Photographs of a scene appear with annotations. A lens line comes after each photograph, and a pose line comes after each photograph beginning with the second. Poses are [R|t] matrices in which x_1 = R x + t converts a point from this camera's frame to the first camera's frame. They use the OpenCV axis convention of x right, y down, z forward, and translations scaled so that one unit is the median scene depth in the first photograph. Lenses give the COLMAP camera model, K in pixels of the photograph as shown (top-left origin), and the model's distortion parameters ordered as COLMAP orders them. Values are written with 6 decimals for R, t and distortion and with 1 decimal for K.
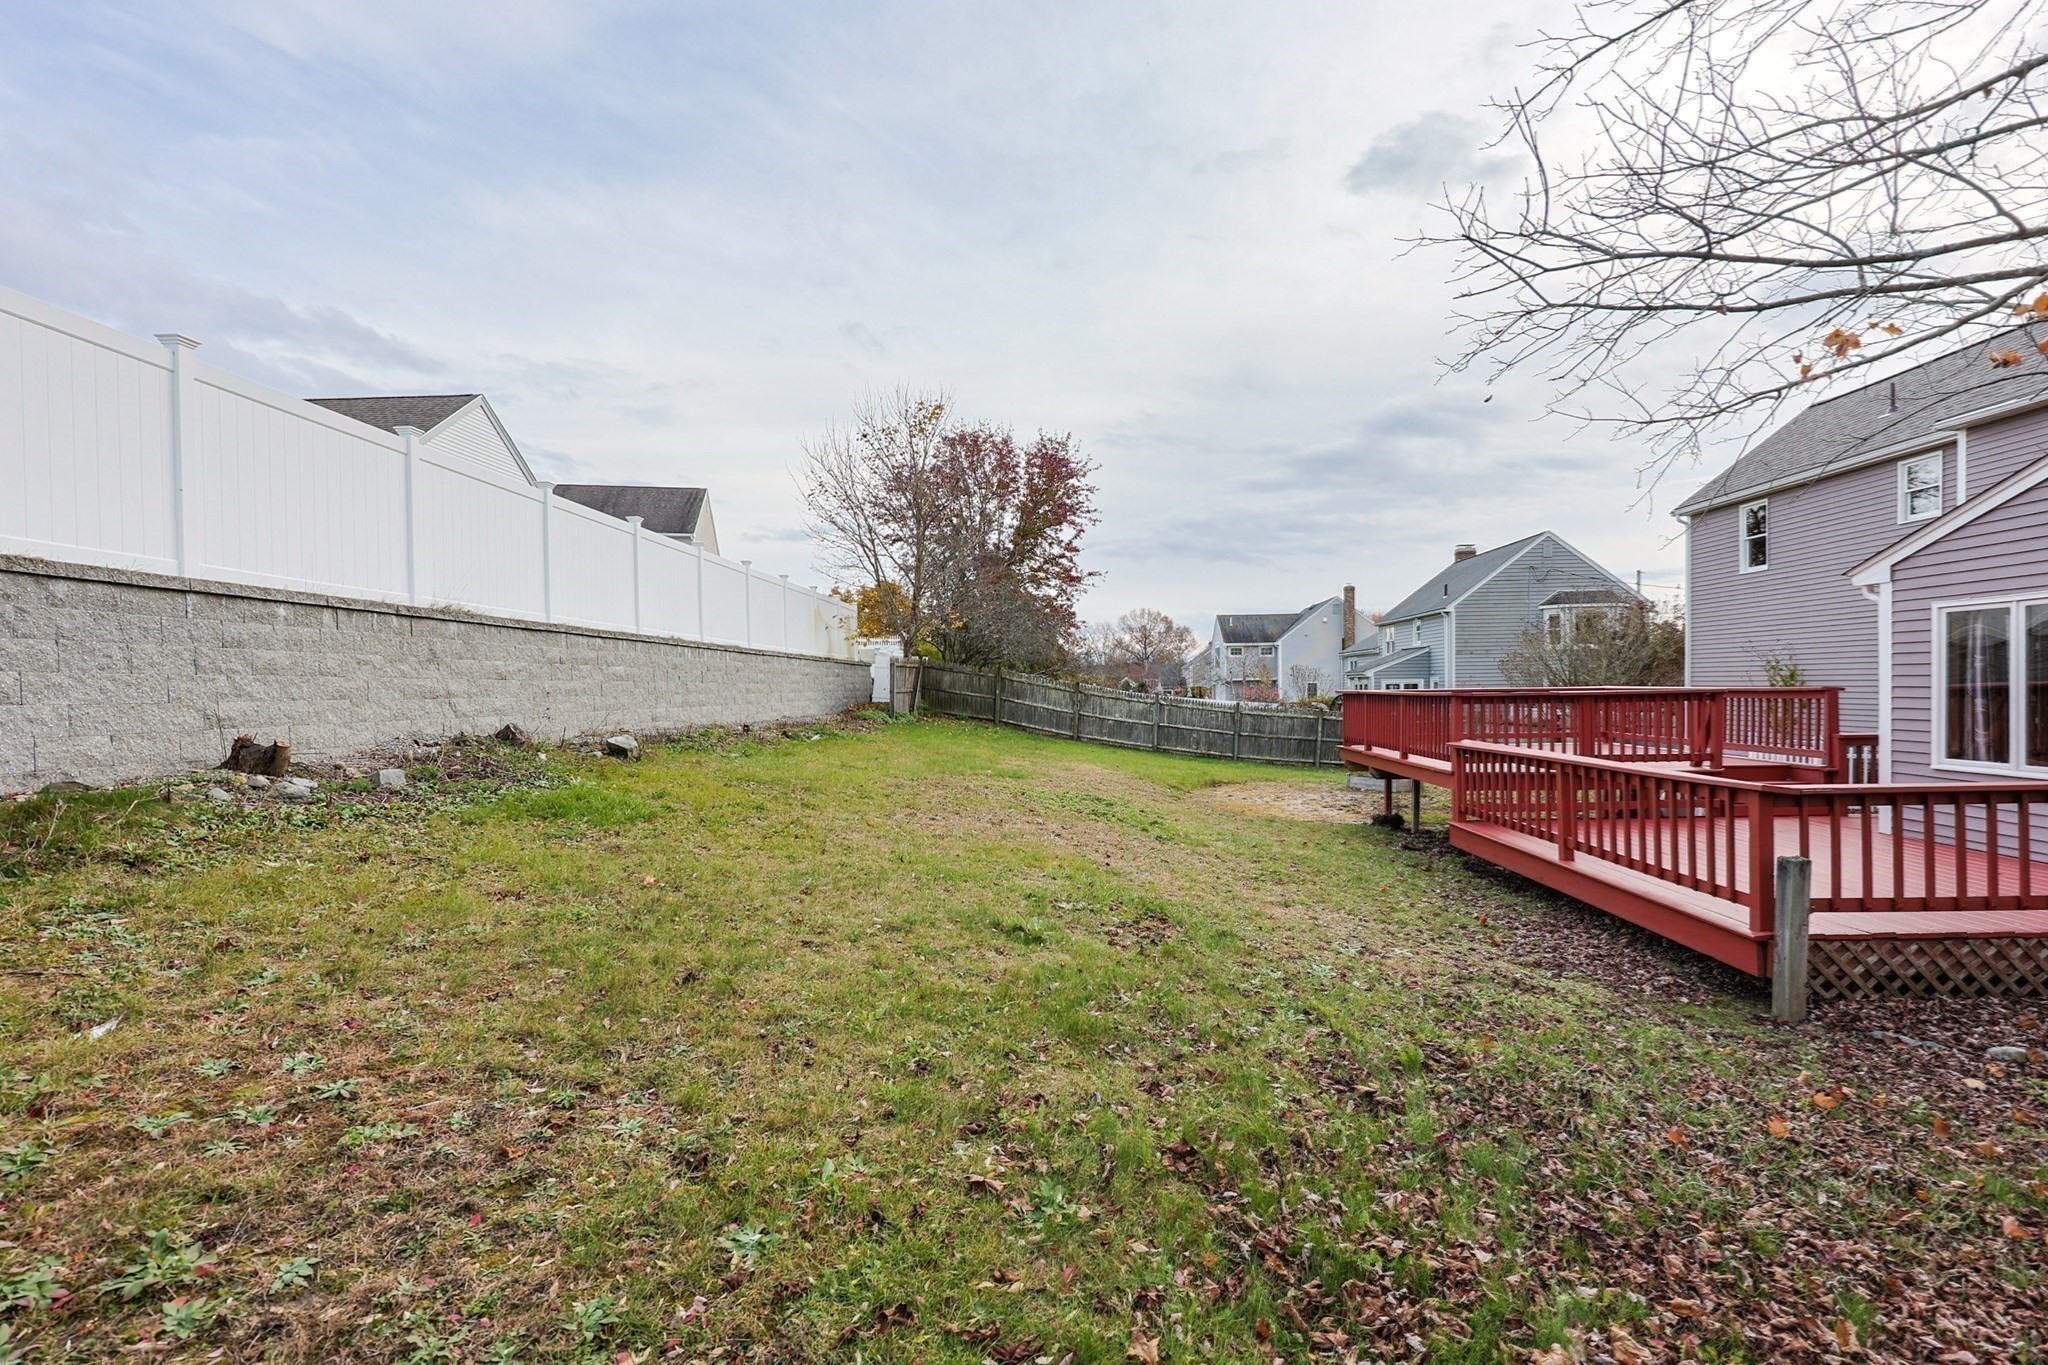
lens RADIAL K [[996.9, 0, 1028.7], [0, 996.9, 711.7], [0, 0, 1]] dist [0.001635, 0.000751]
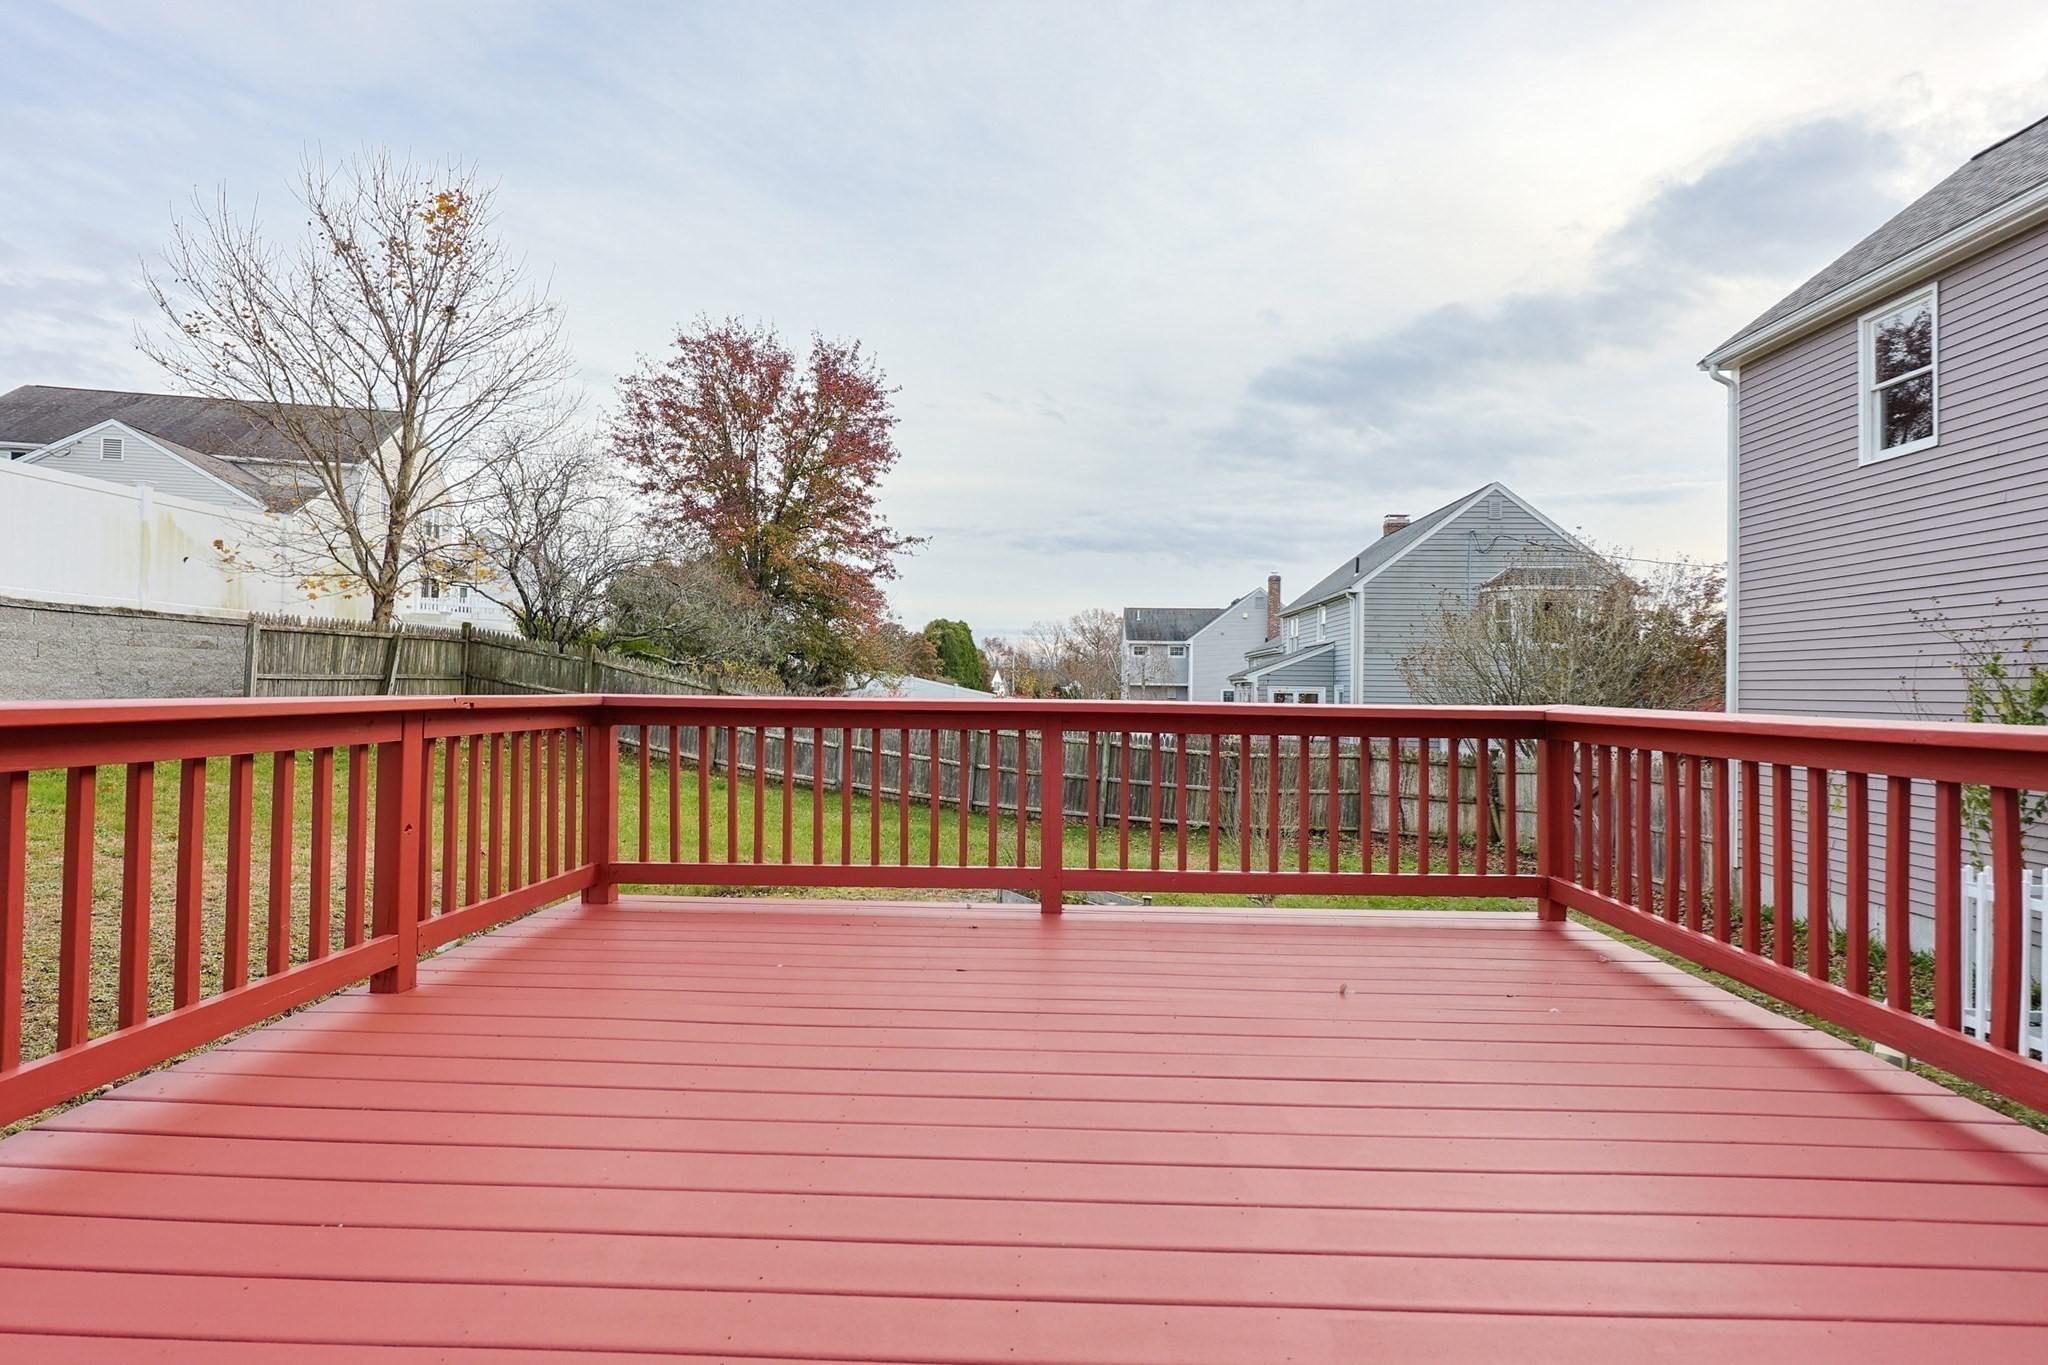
lens RADIAL K [[1012.0, 0, 1024.0], [0, 1012.0, 682.5], [0, 0, 1]] dist [-0.054826, 0.056366]
pose [[0.999397, 0.028909, 0.019248, 0.196137], [-0.028270, 0.999067, -0.032645, -0.008201], [-0.020173, 0.032081, 0.999282, 0.334442]]
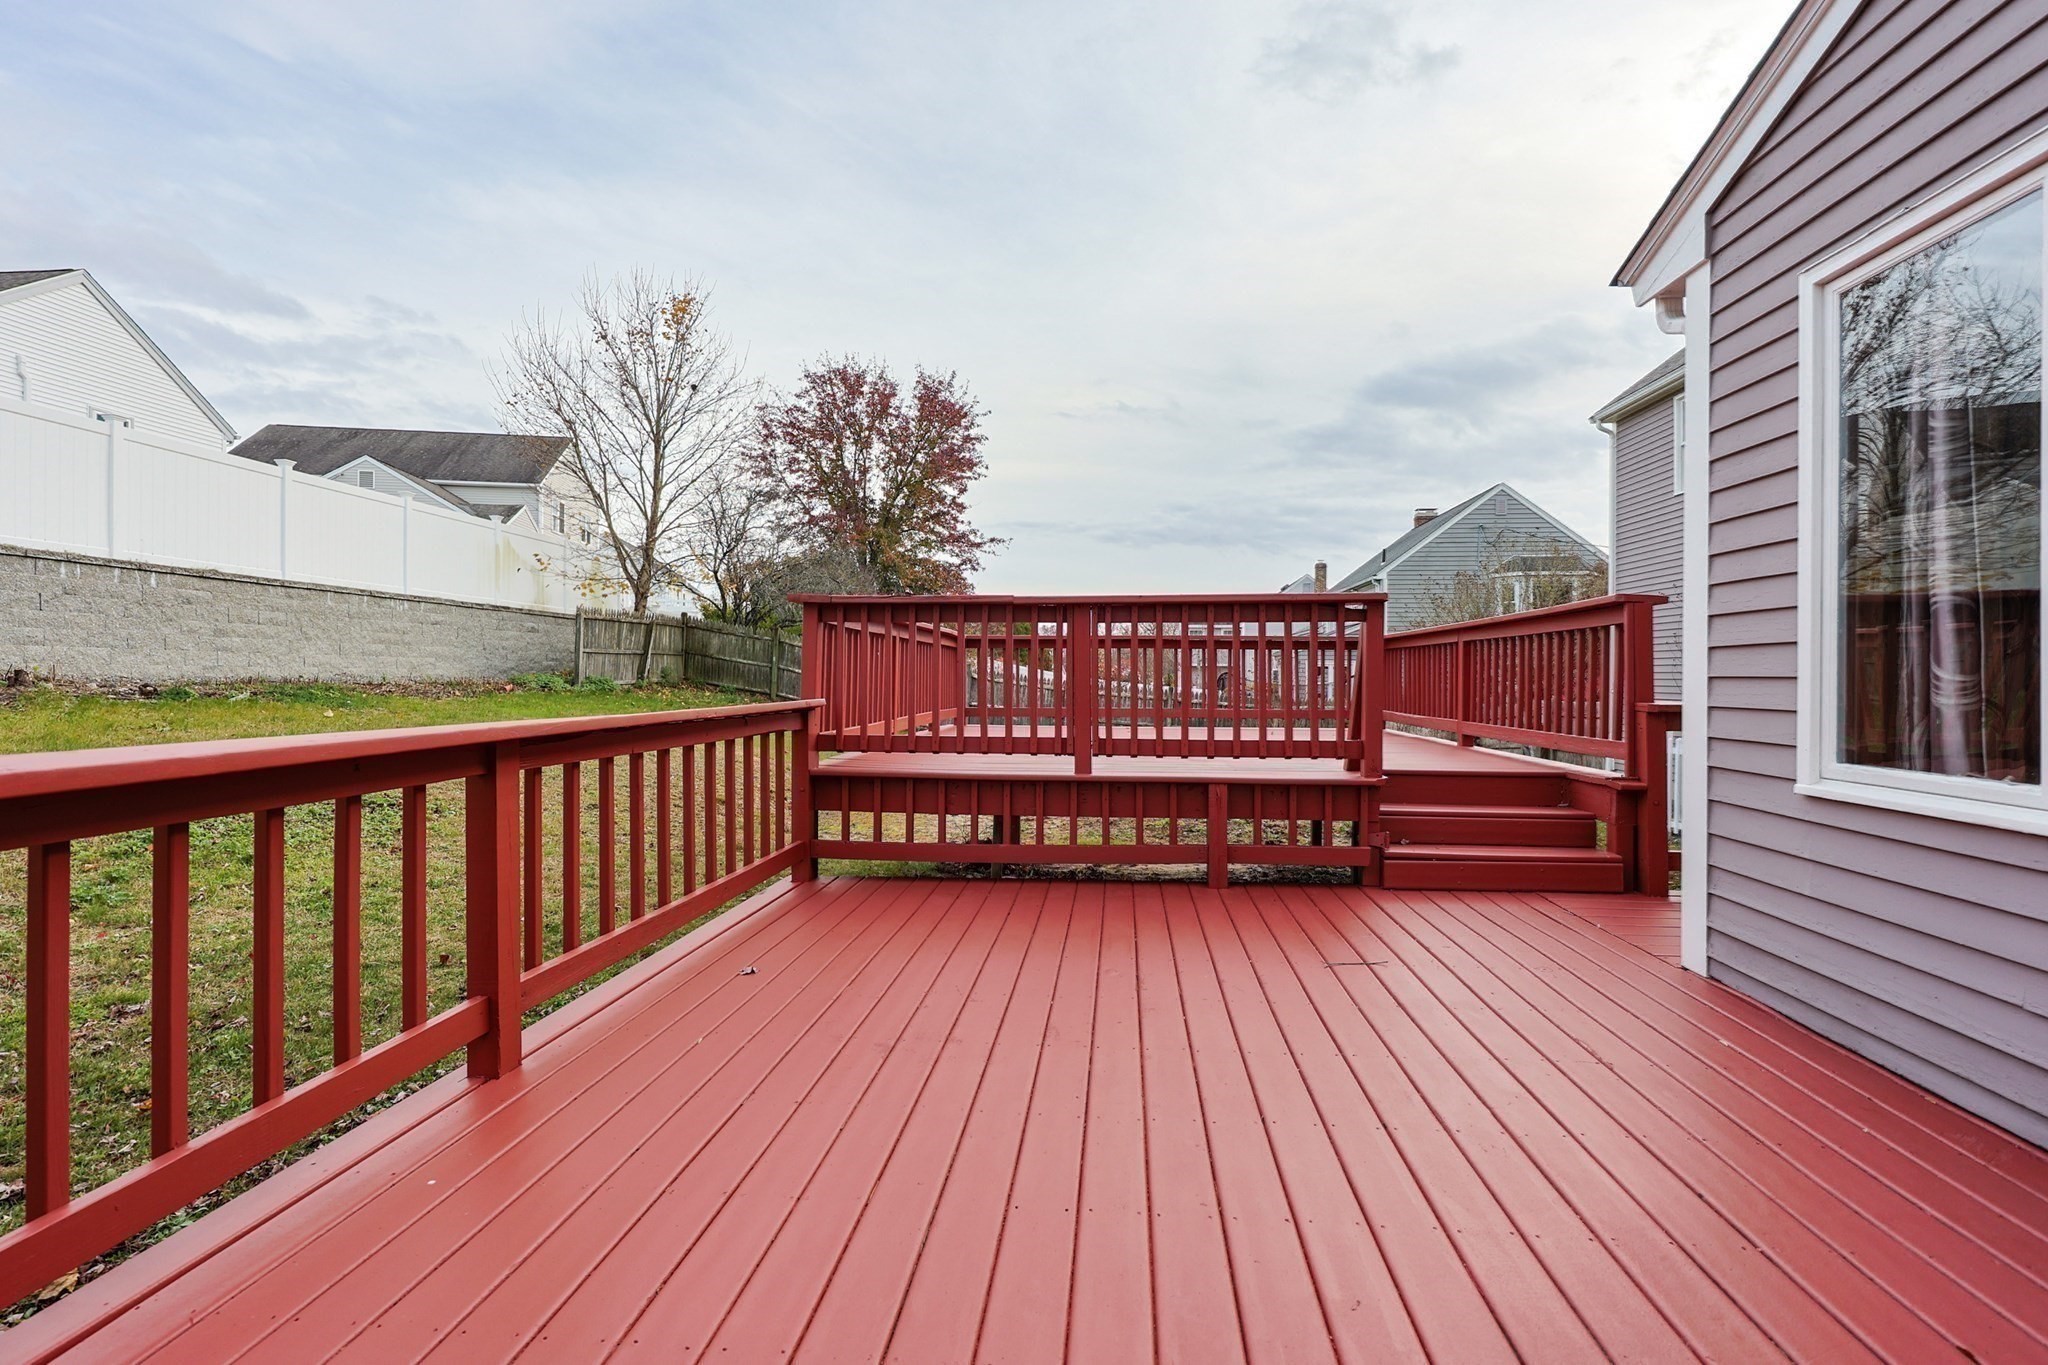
lens RADIAL K [[995.4, 0, 1024.0], [0, 995.4, 682.5], [0, 0, 1]] dist [-0.000881, -0.000392]
pose [[0.999090, 0.020435, -0.037434, 0.175763], [-0.021140, 0.999605, -0.018540, 0.008536], [0.037040, 0.019315, 0.999127, 0.177082]]
